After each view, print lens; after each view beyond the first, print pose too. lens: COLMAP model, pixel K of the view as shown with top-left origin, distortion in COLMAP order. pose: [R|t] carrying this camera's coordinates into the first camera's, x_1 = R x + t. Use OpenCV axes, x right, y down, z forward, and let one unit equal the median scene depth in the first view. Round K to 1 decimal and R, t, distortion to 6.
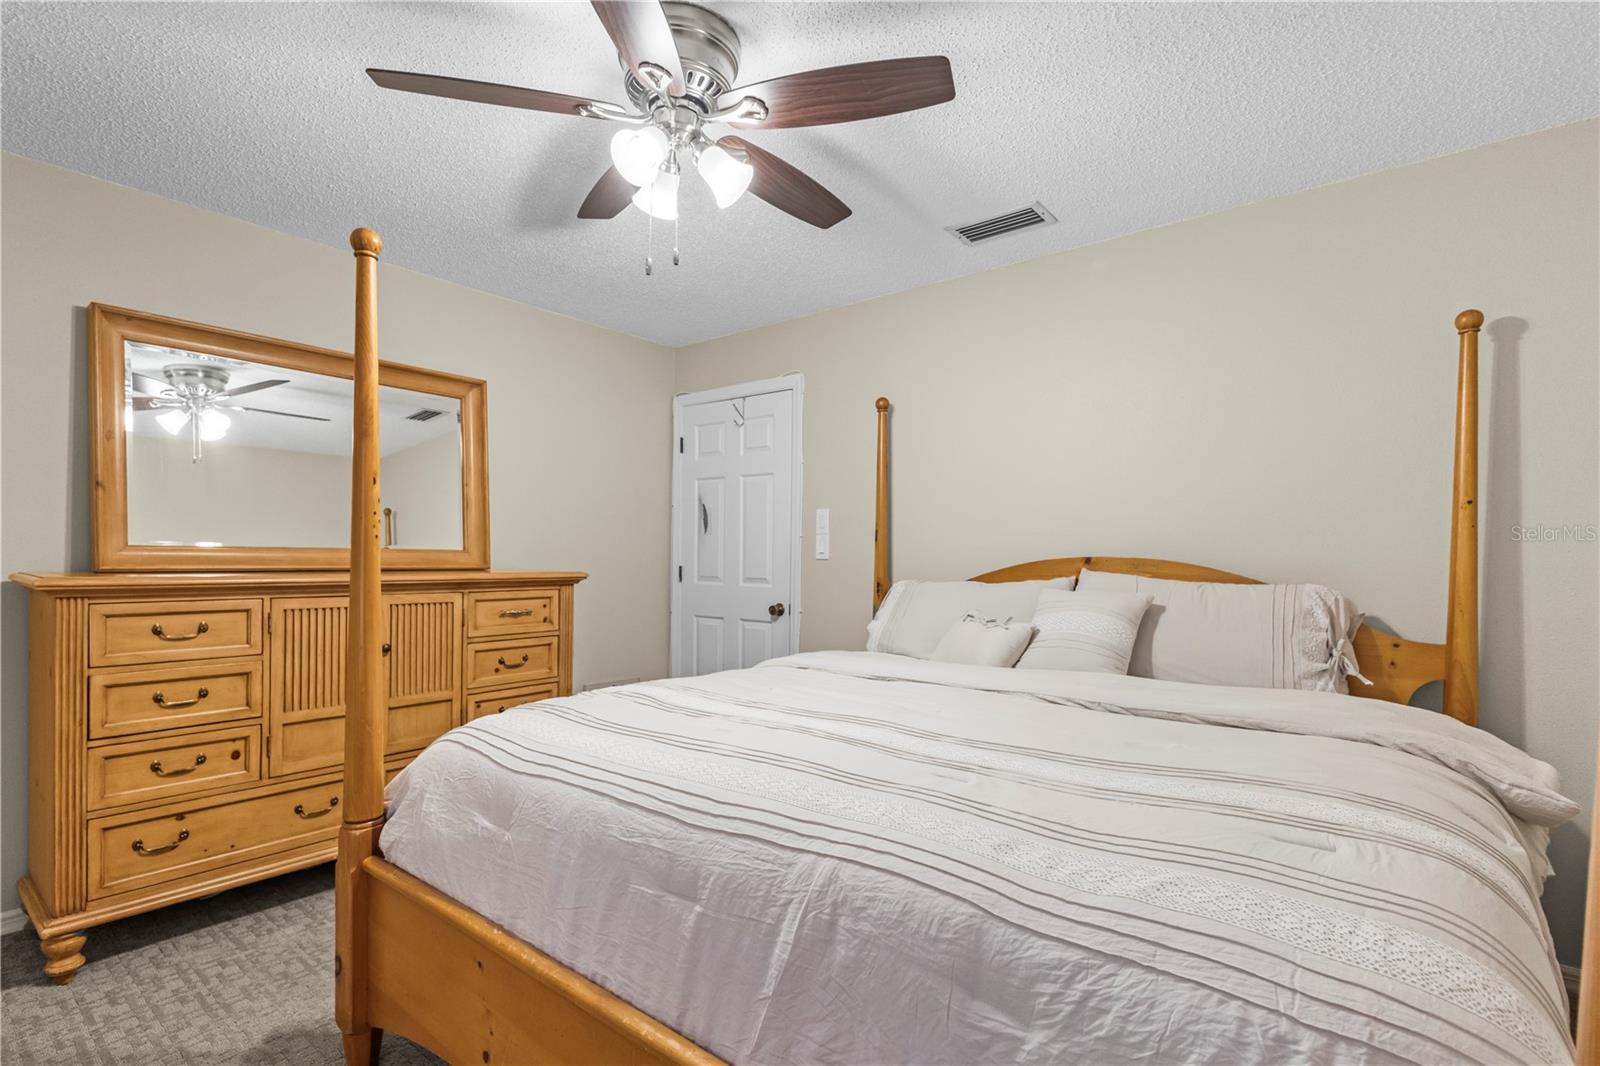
lens RADIAL K [[751.3, 0, 796.5], [0, 751.3, 564.2], [0, 0, 1]] dist [0.002464, 0.000136]
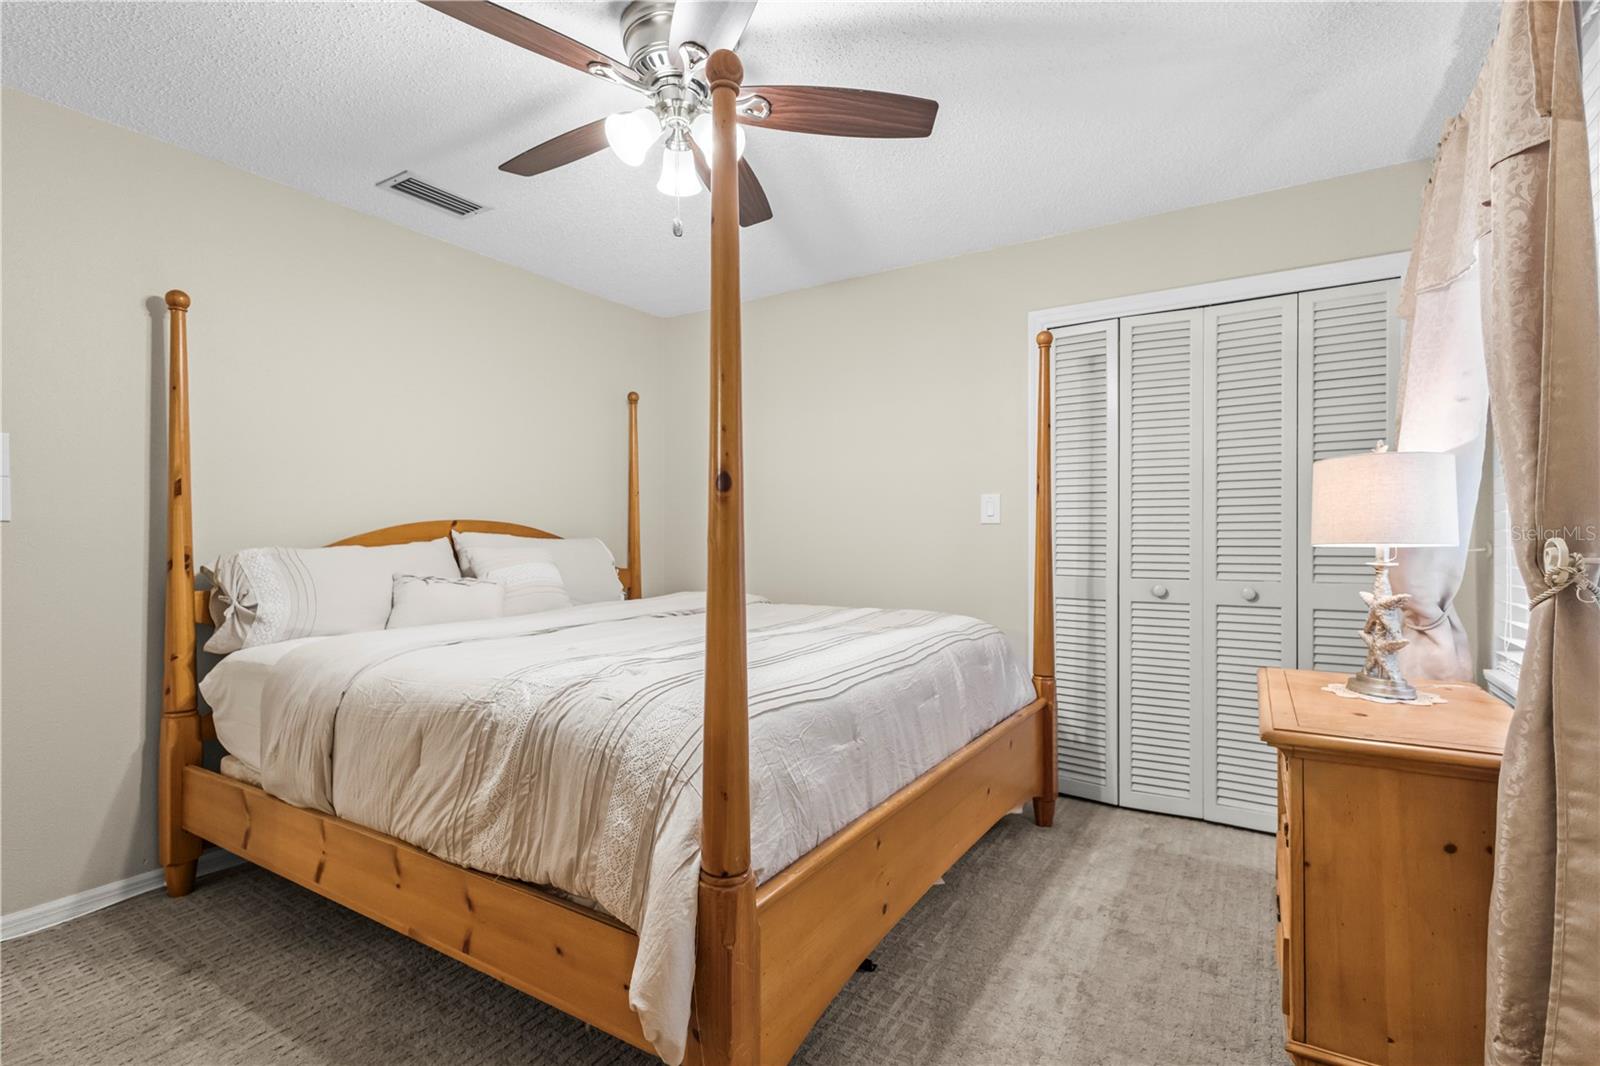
lens RADIAL K [[748.6, 0, 802.7], [0, 748.6, 520.8], [0, 0, 1]] dist [0.008656, 0.000158]
pose [[-0.118938, 0.010244, 0.992849, -0.908723], [0.008077, 0.999924, -0.009350, 0.007836], [-0.992869, 0.006907, -0.119012, 0.705543]]
